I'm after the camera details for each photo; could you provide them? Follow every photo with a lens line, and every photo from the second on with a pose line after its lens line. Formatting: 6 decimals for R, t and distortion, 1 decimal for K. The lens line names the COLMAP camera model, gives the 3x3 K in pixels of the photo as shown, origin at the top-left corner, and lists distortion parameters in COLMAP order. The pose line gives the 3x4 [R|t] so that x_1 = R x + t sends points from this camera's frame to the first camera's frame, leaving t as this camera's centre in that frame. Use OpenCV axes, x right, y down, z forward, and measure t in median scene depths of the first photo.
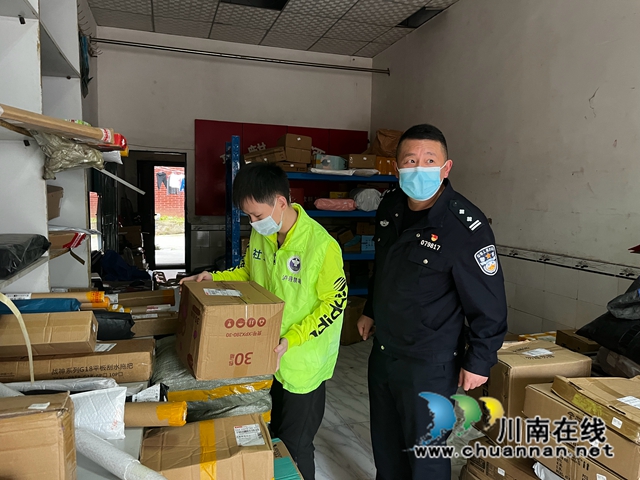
lens RADIAL K [[481.2, 0, 324.3], [0, 481.2, 238.8], [0, 0, 1]] dist [0.057622, -0.079415]
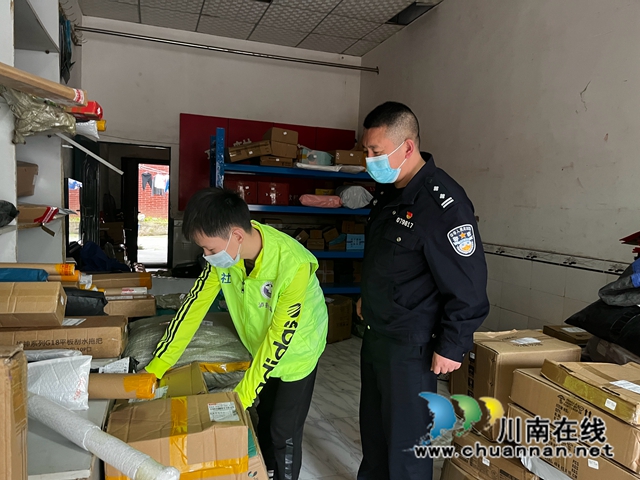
lens RADIAL K [[481.2, 0, 315.3], [0, 481.2, 245.3], [0, 0, 1]] dist [0.057622, -0.079415]
pose [[0.999714, 0.020877, 0.011681, 0.002431], [-0.020850, 0.999780, -0.002473, 0.027965], [-0.011730, 0.002228, 0.999929, 0.019002]]
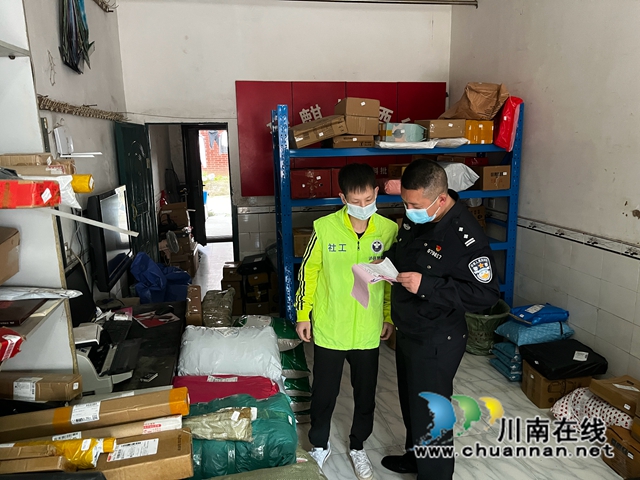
lens RADIAL K [[481.2, 0, 322.2], [0, 481.2, 239.4], [0, 0, 1]] dist [0.057622, -0.079415]
pose [[0.992264, -0.014658, -0.123277, -0.031519], [0.028523, 0.993359, 0.111468, -0.098458], [0.120825, -0.114122, 0.986092, 0.254842]]
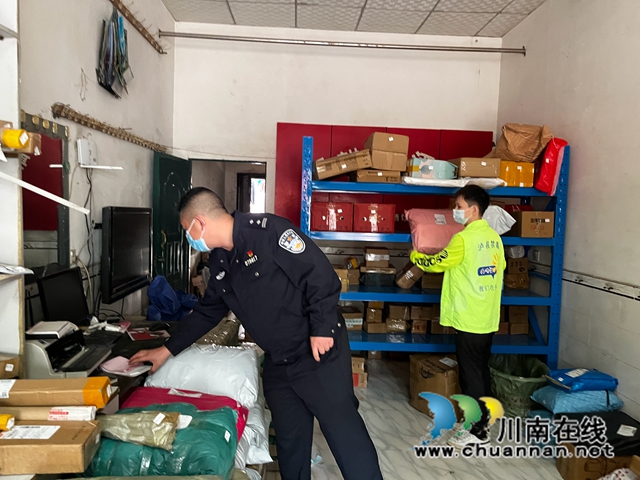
lens RADIAL K [[481.2, 0, 316.0], [0, 481.2, 236.0], [0, 0, 1]] dist [0.057622, -0.079415]
pose [[0.963220, 0.028894, -0.267158, 0.049419], [-0.038207, 0.998828, -0.029727, -0.036270], [0.265986, 0.038841, 0.963194, 0.309792]]
